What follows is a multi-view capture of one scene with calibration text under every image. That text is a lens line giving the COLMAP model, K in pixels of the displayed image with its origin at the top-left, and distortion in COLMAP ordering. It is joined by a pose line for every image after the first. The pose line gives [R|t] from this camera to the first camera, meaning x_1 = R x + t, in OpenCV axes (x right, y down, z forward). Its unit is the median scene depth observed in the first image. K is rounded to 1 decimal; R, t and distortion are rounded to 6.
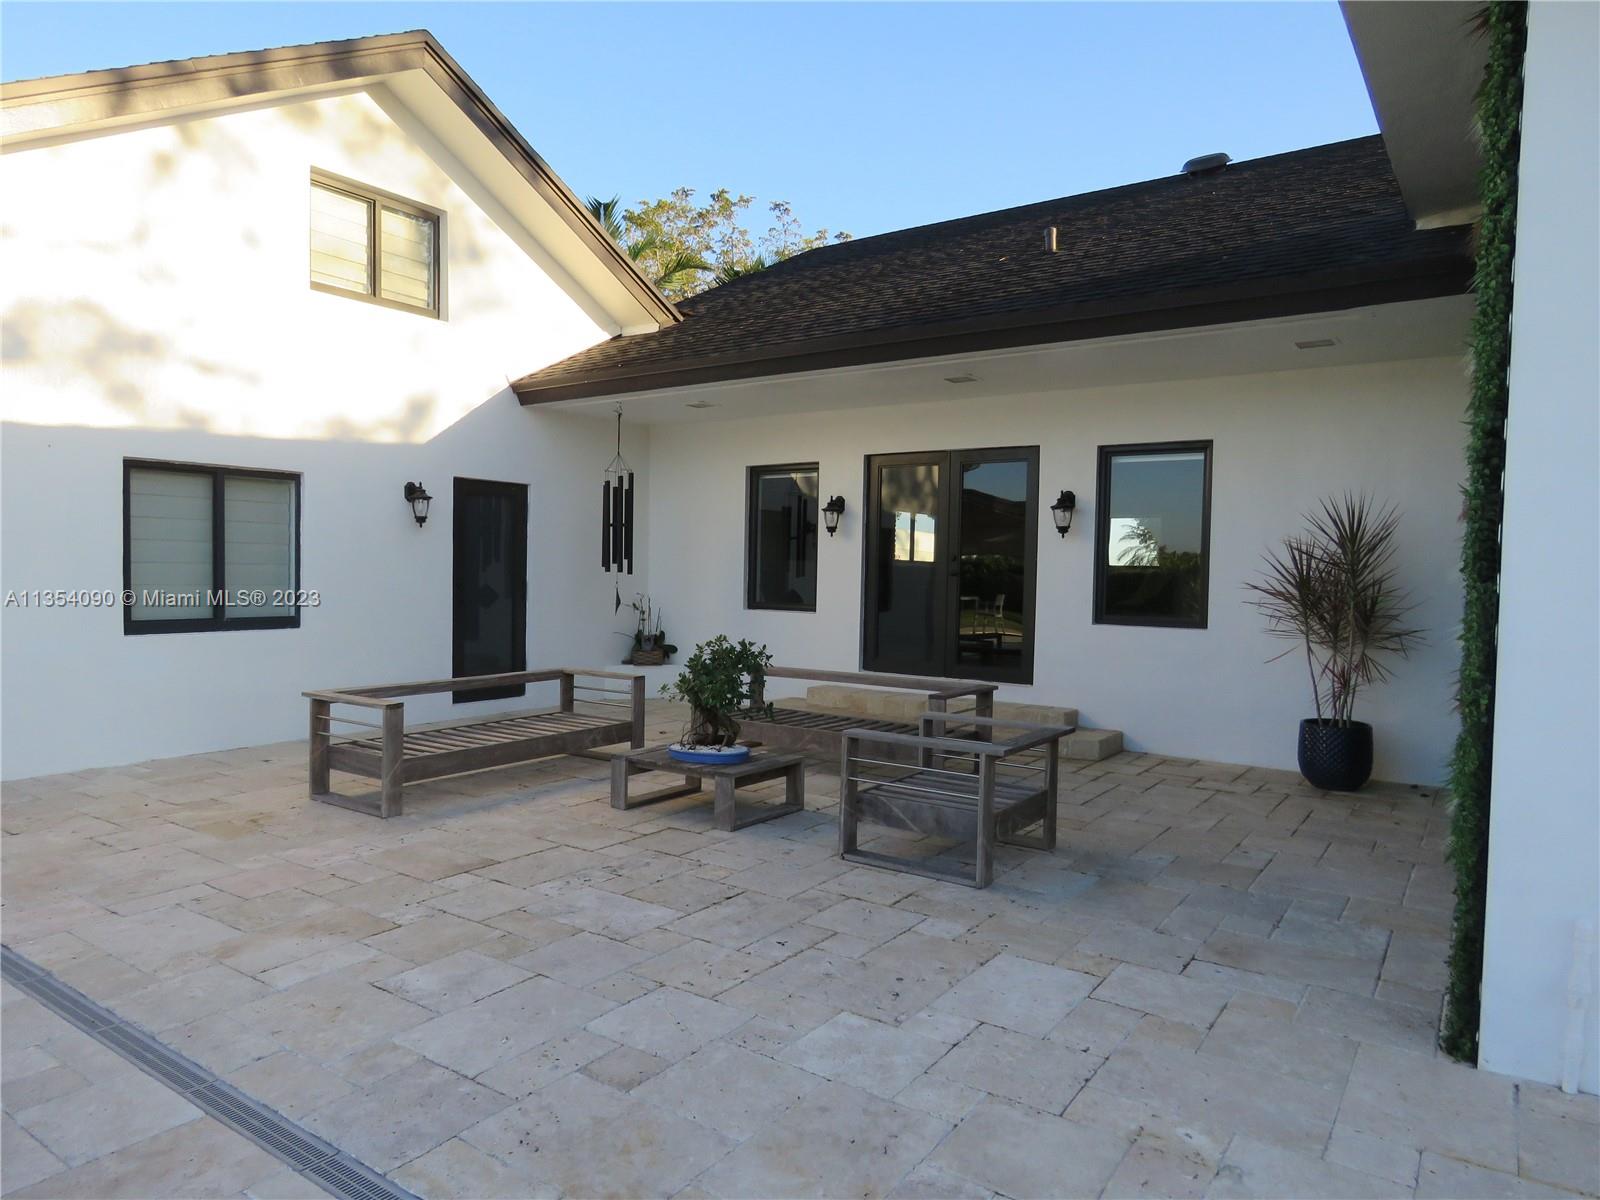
lens RADIAL K [[1032.8, 0, 797.4], [0, 1032.8, 597.0], [0, 0, 1]] dist [0.014034, -0.002119]
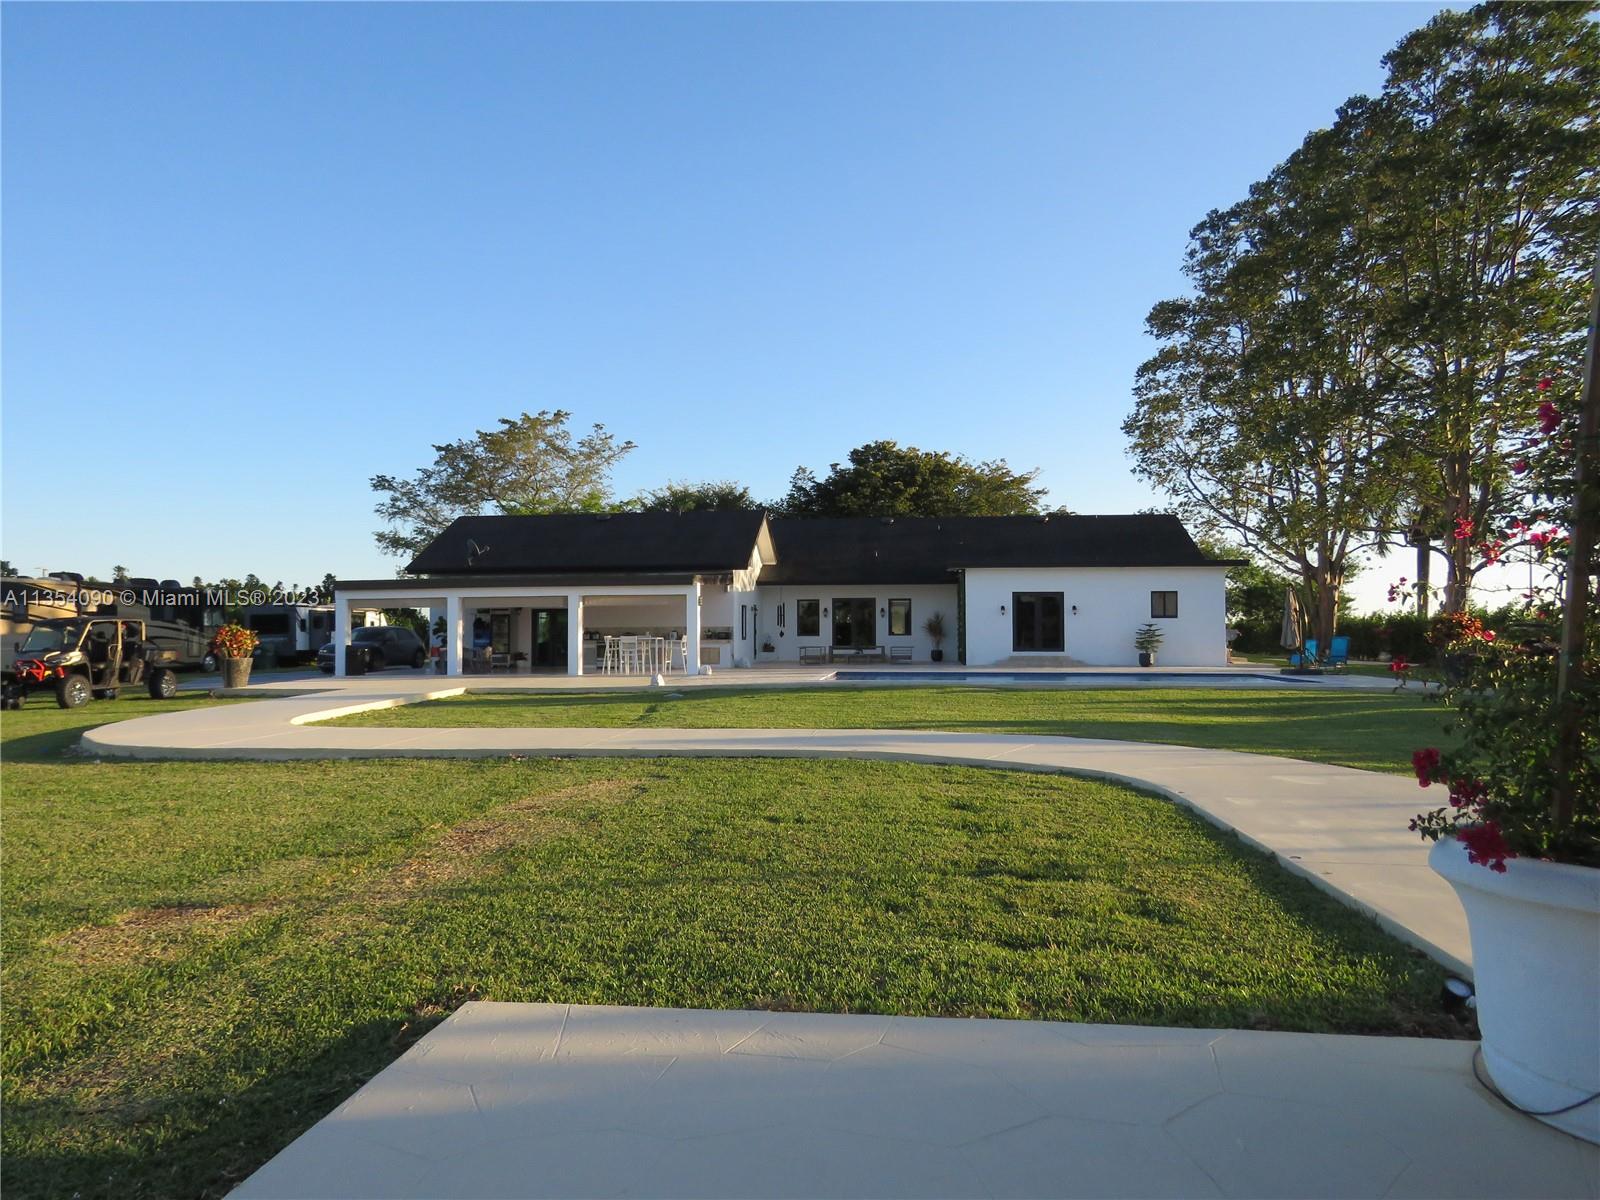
lens RADIAL K [[1027.4, 0, 796.1], [0, 1027.4, 598.5], [0, 0, 1]] dist [-0.002181, 0.003773]
pose [[0.880359, -0.002515, 0.474301, -3.780929], [0.027524, 0.998572, -0.045792, 0.095718], [-0.473508, 0.053368, 0.879171, -4.824943]]
